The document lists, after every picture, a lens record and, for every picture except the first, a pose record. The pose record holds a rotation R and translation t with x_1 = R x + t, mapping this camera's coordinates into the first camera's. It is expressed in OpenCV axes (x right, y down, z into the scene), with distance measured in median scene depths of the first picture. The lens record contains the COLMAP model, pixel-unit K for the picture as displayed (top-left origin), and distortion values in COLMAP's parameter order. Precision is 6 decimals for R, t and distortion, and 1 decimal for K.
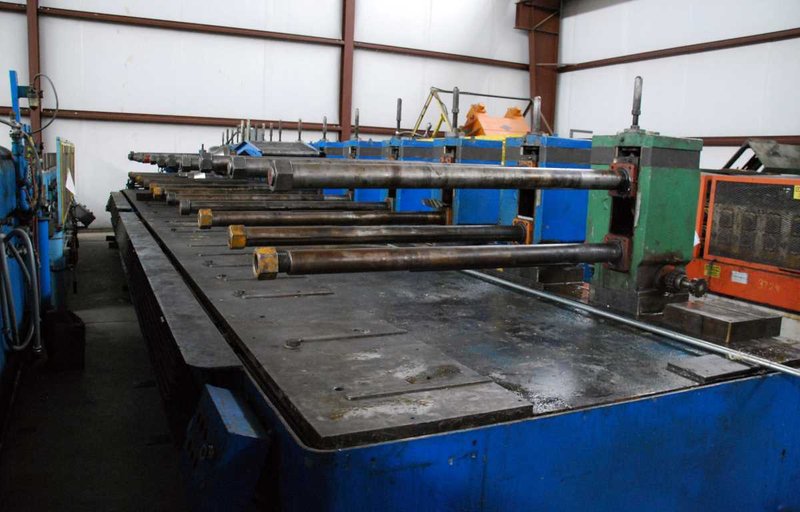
lens RADIAL K [[646.0, 0, 400.0], [0, 646.0, 256.0], [0, 0, 1]] dist [-0.078642, 0.000371]
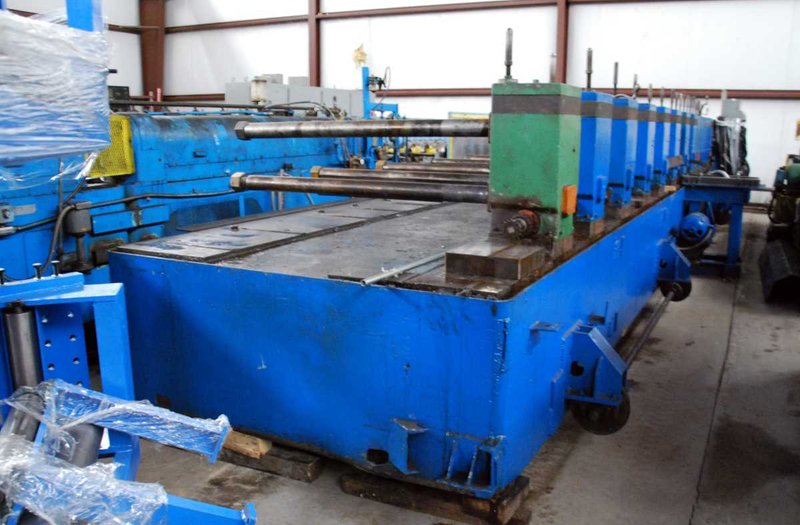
lens RADIAL K [[703.7, 0, 400.0], [0, 703.7, 262.5], [0, 0, 1]] dist [-0.138336, 0.000324]
pose [[0.587604, 0.120581, -0.800114, 1.005829], [-0.098583, 0.992136, 0.077120, 0.025741], [0.803121, 0.033562, 0.594870, 0.150125]]
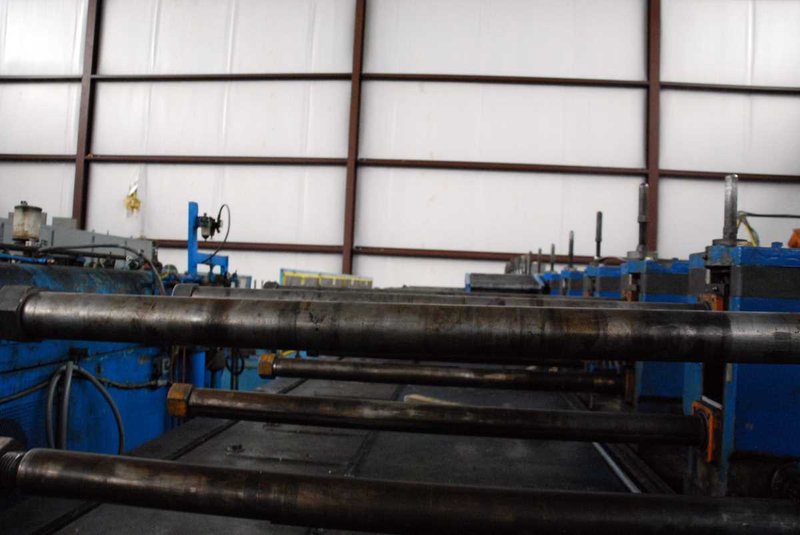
lens RADIAL K [[618.6, 0, 400.0], [0, 618.6, 267.5], [0, 0, 1]] dist [-0.174886, 0.125987]
pose [[0.857722, -0.017774, -0.513807, 0.233217], [-0.082113, 0.981837, -0.171039, -0.065583], [0.507515, 0.188894, 0.840683, 0.457399]]
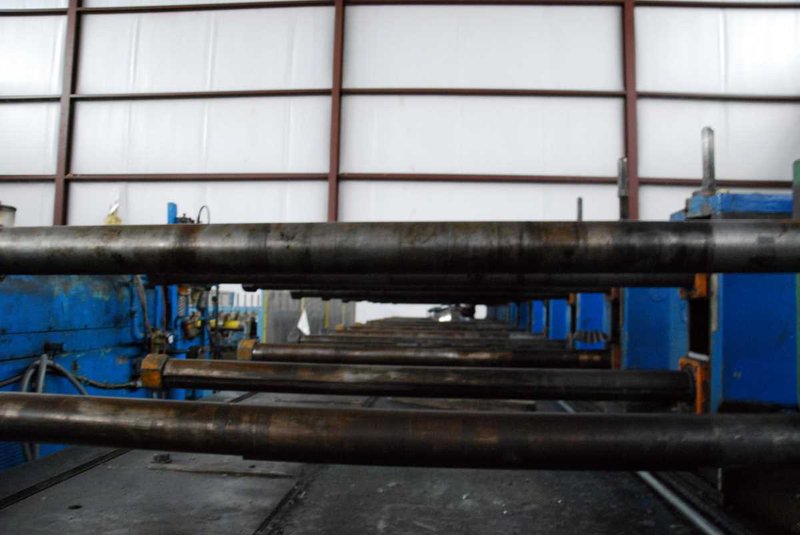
lens RADIAL K [[618.6, 0, 400.0], [0, 618.6, 267.5], [0, 0, 1]] dist [-0.174886, 0.125987]
pose [[0.869625, -0.054339, -0.490713, 0.231113], [-0.054957, 0.977094, -0.205590, -0.018059], [0.490645, 0.205754, 0.846719, 0.477728]]
